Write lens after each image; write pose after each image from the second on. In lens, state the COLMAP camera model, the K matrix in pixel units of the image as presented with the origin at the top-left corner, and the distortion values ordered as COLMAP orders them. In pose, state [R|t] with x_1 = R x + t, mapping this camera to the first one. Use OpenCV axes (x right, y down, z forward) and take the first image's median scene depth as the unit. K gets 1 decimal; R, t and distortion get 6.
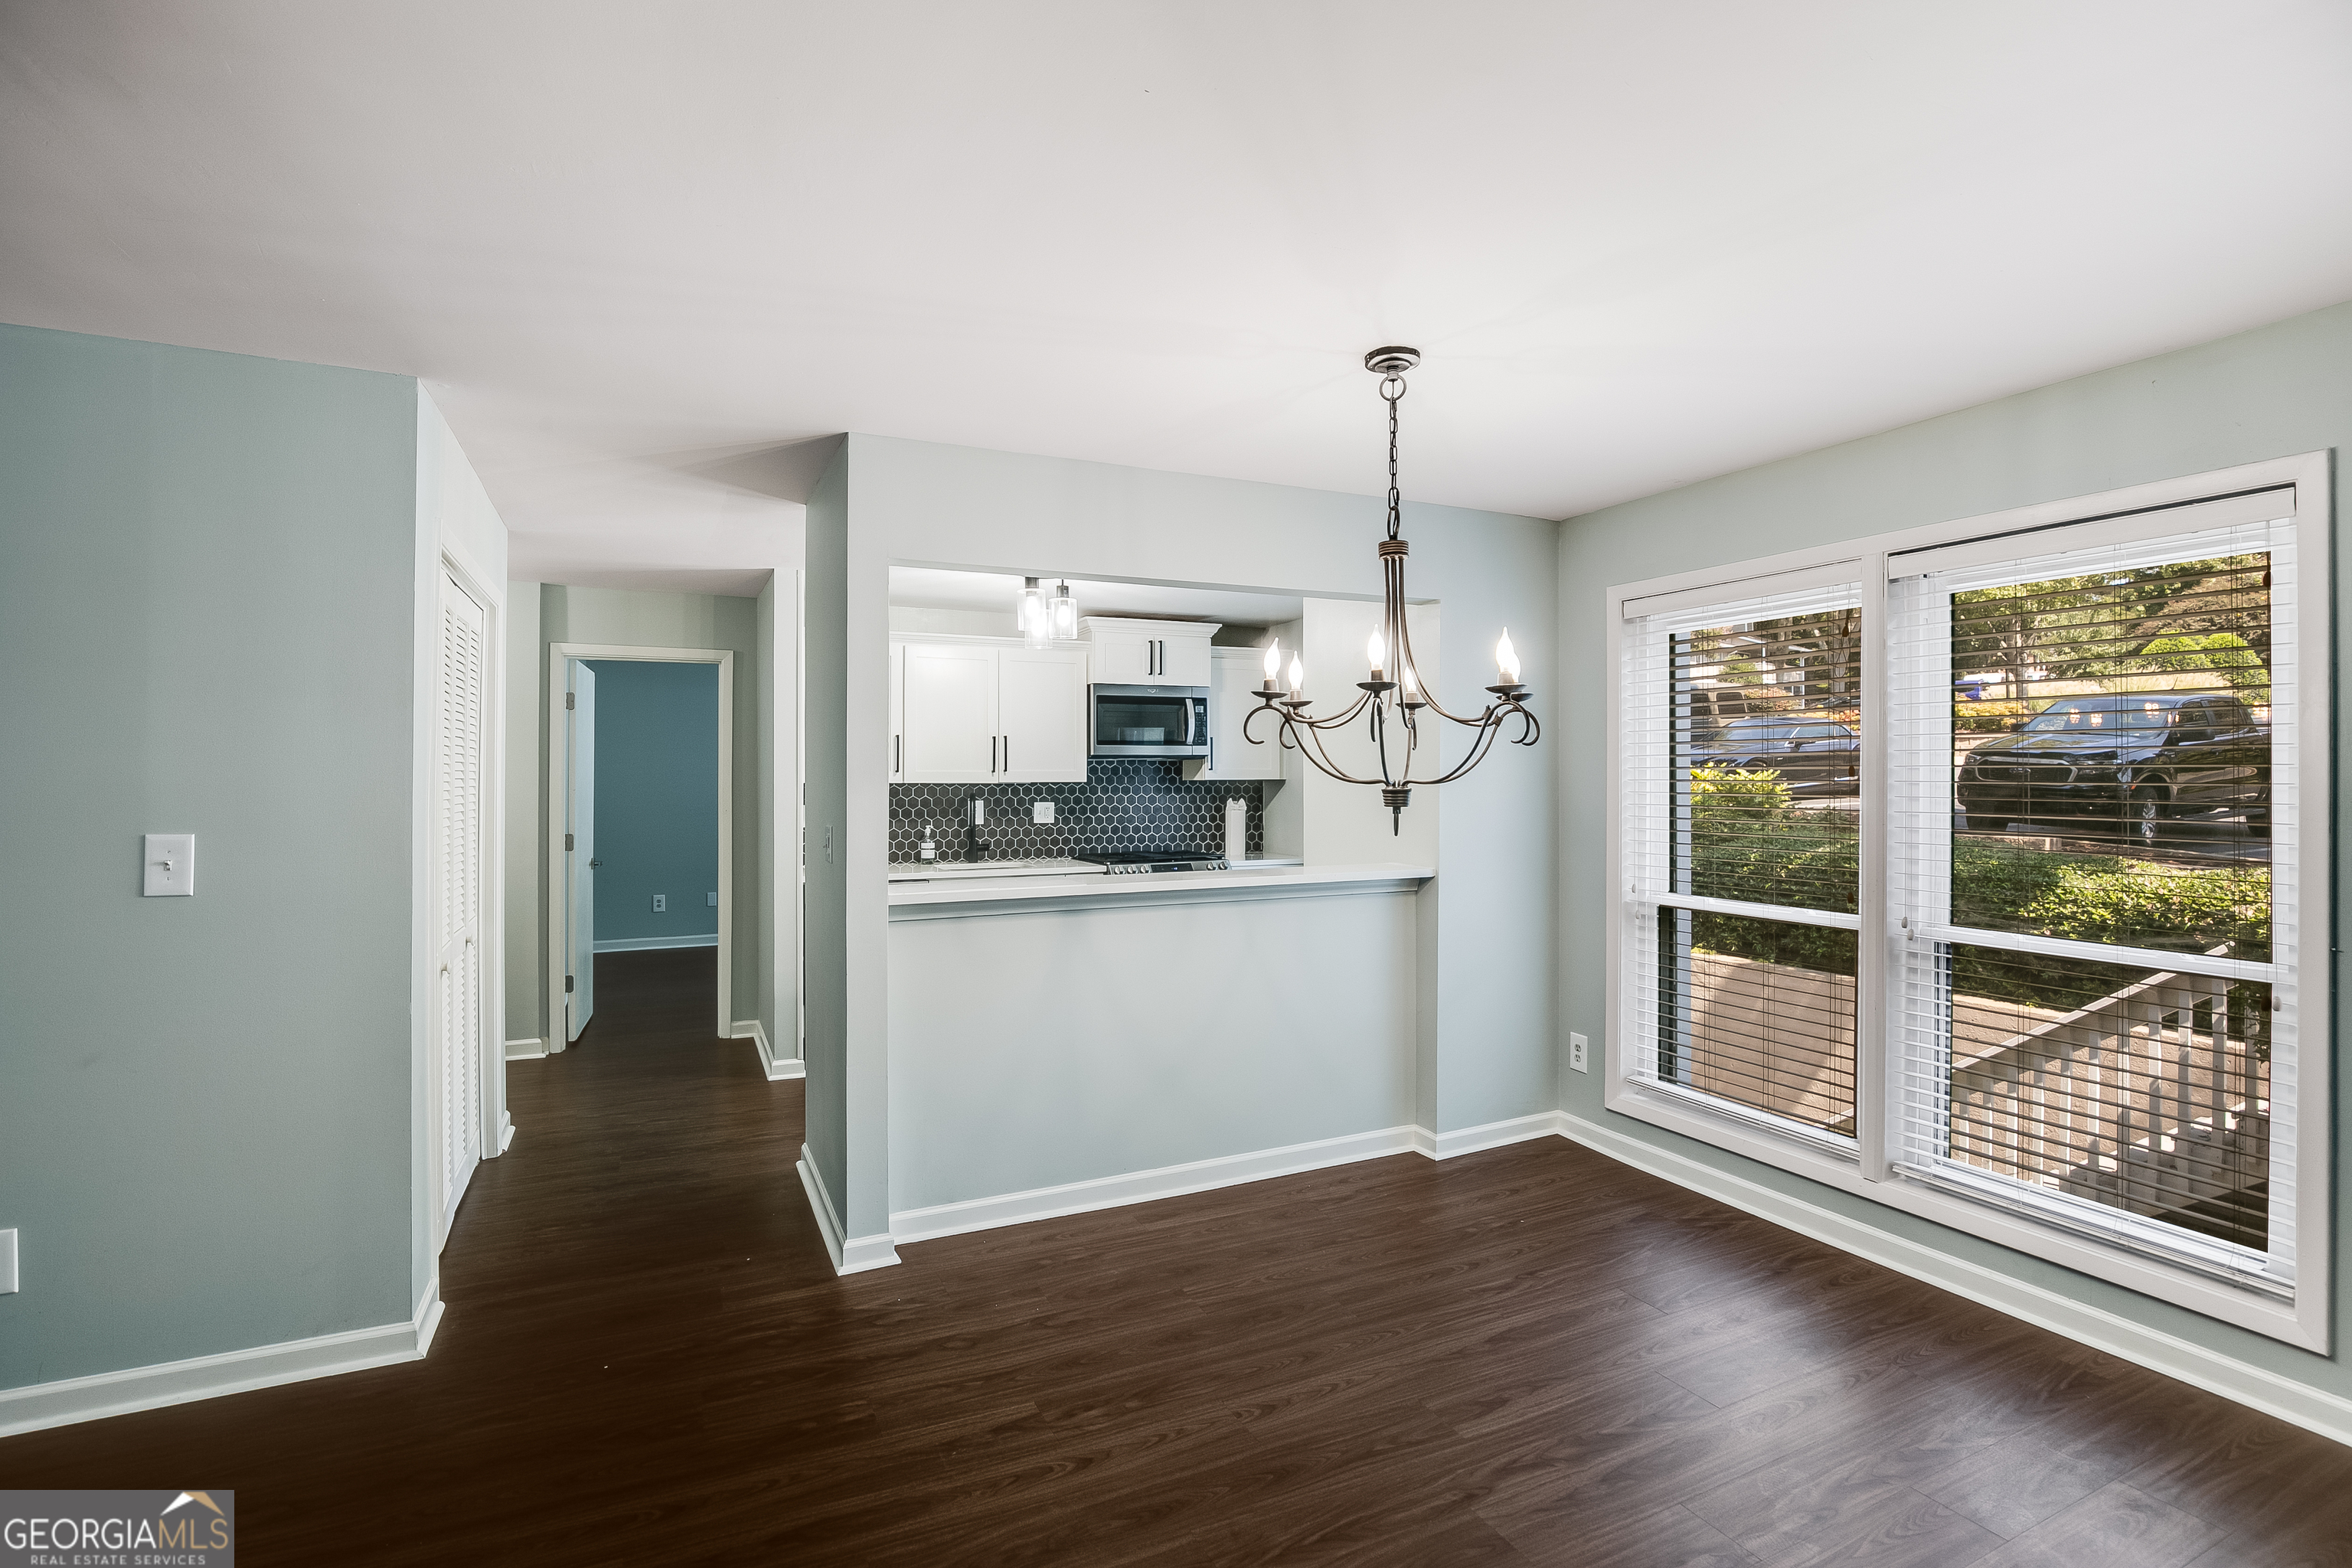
lens RADIAL K [[1102.8, 0, 1171.9], [0, 1102.8, 771.5], [0, 0, 1]] dist [-0.019284, -0.000544]
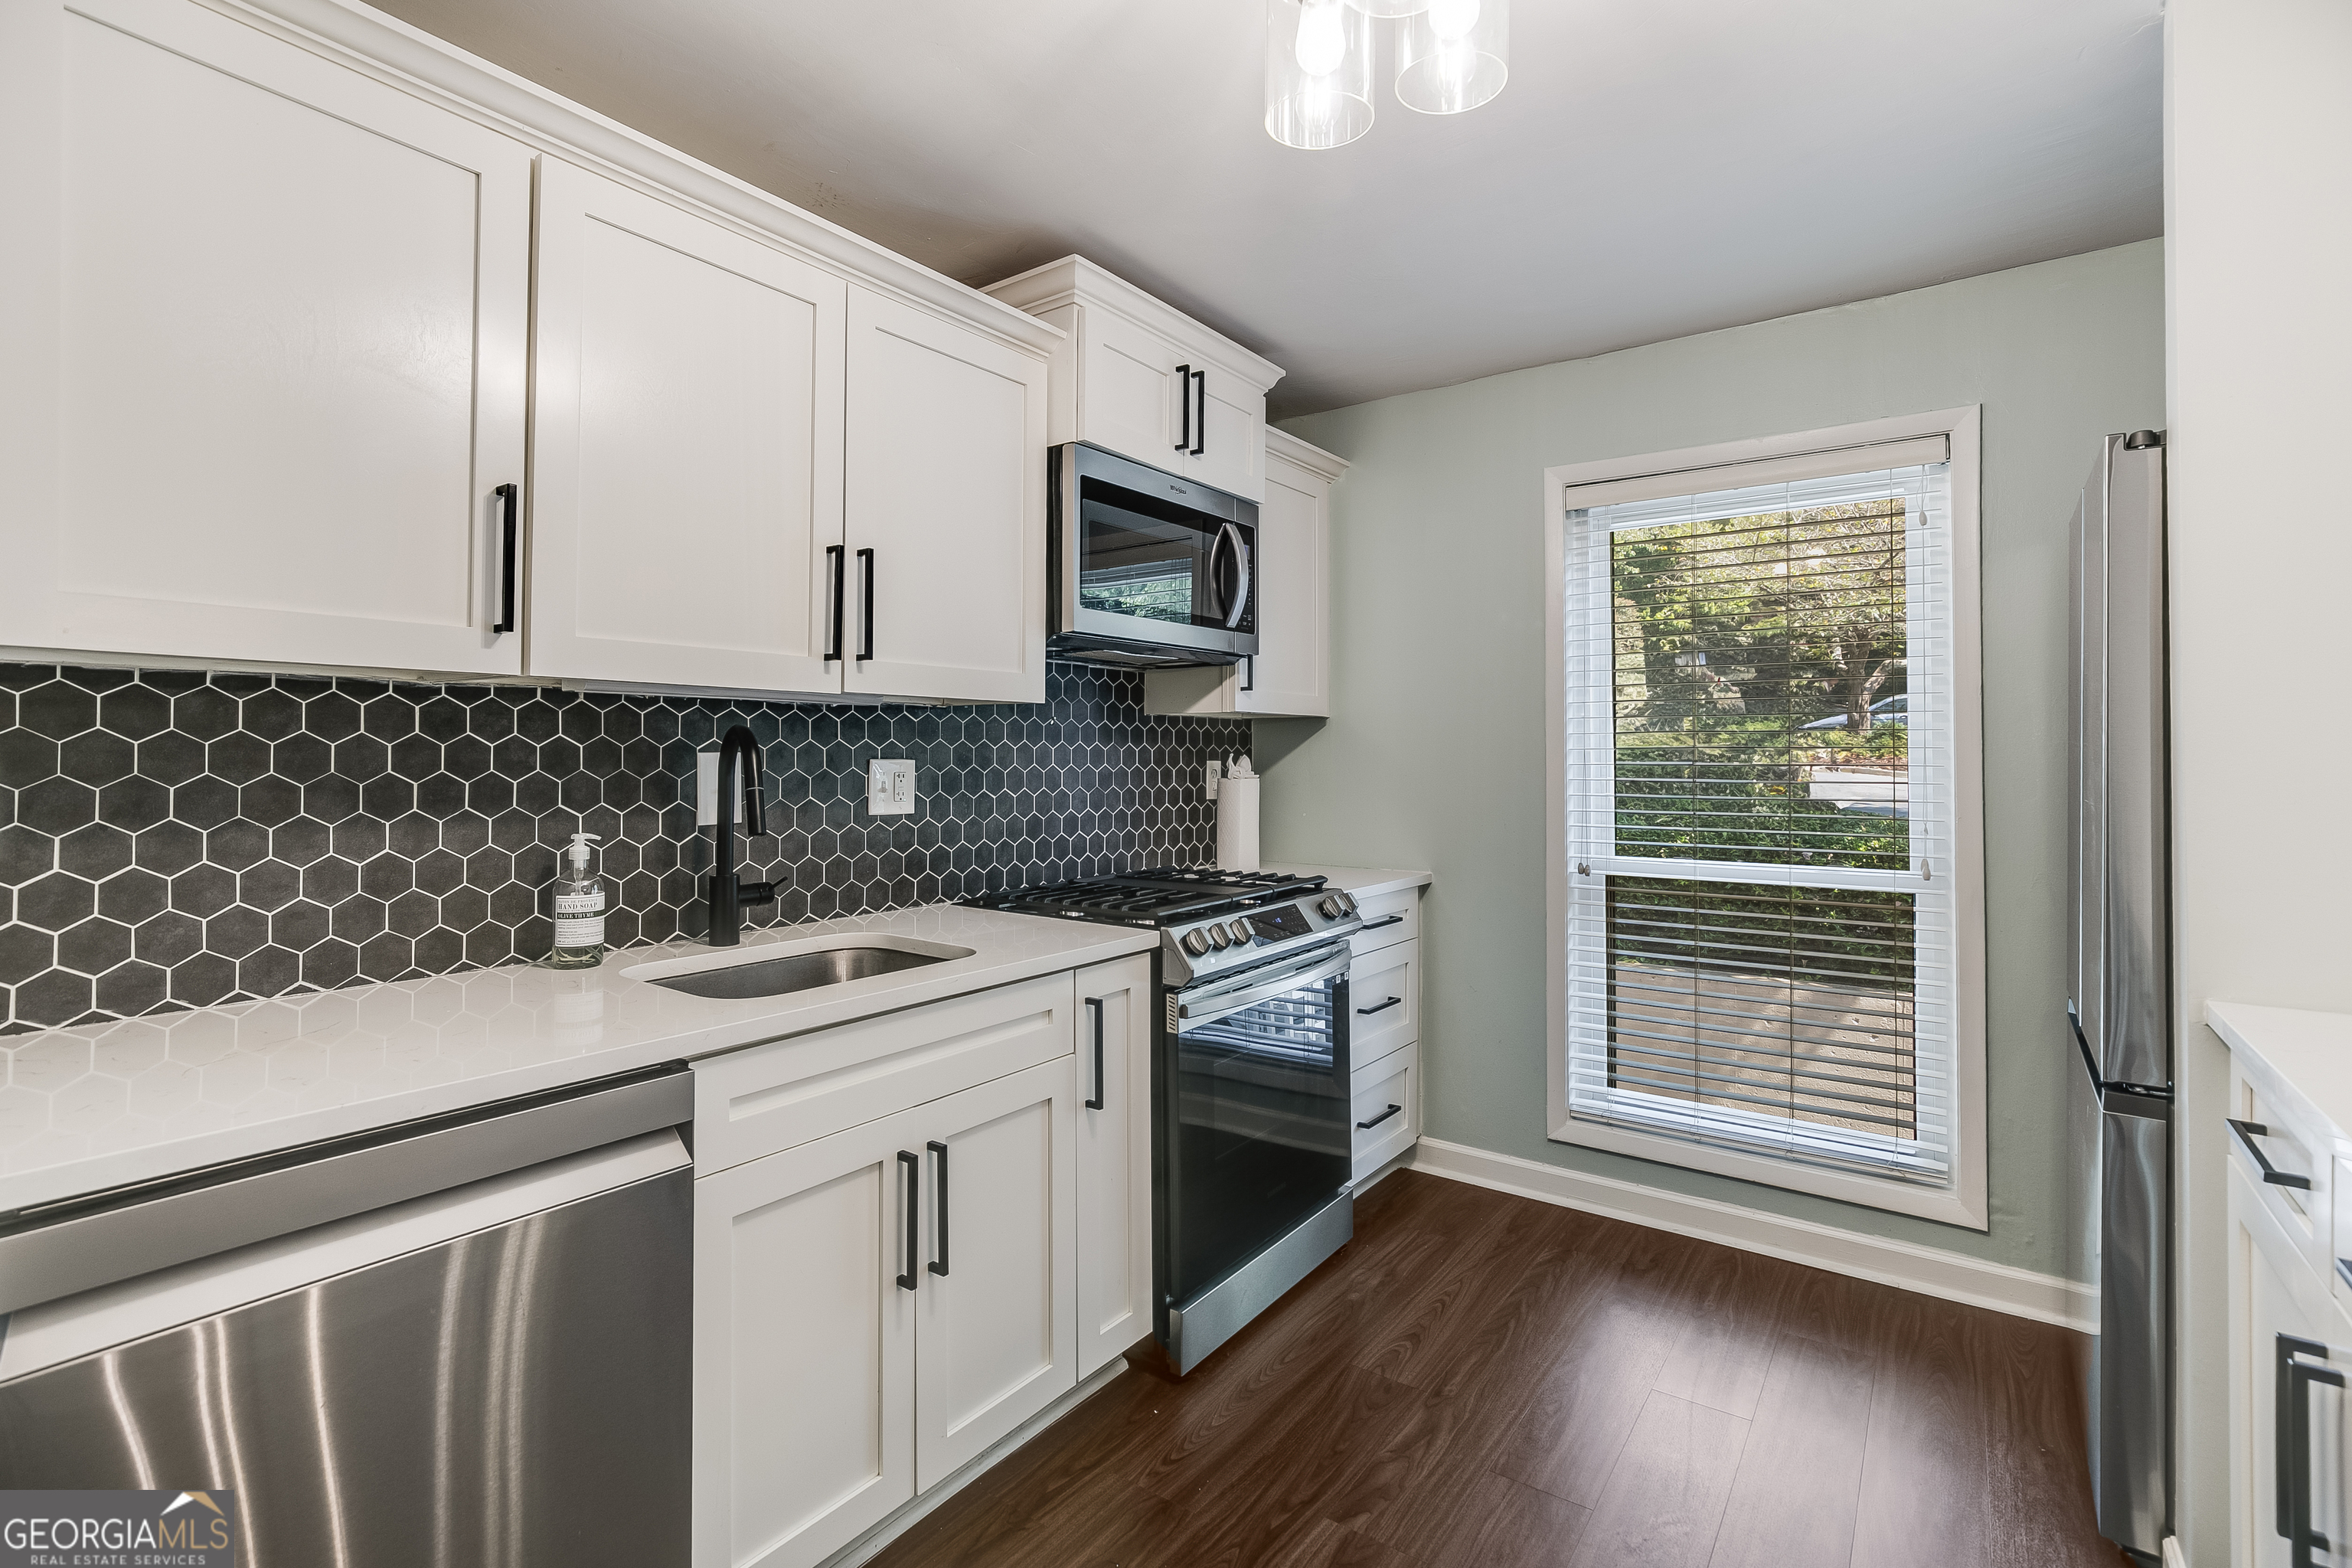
lens RADIAL K [[1083.5, 0, 1192.8], [0, 1083.5, 742.0], [0, 0, 1]] dist [0.001712, -0.000063]
pose [[0.871029, 0.011108, 0.491106, -0.206772], [-0.009628, 0.999938, -0.005540, 0.022754], [-0.491137, 0.000098, 0.871082, 0.622983]]
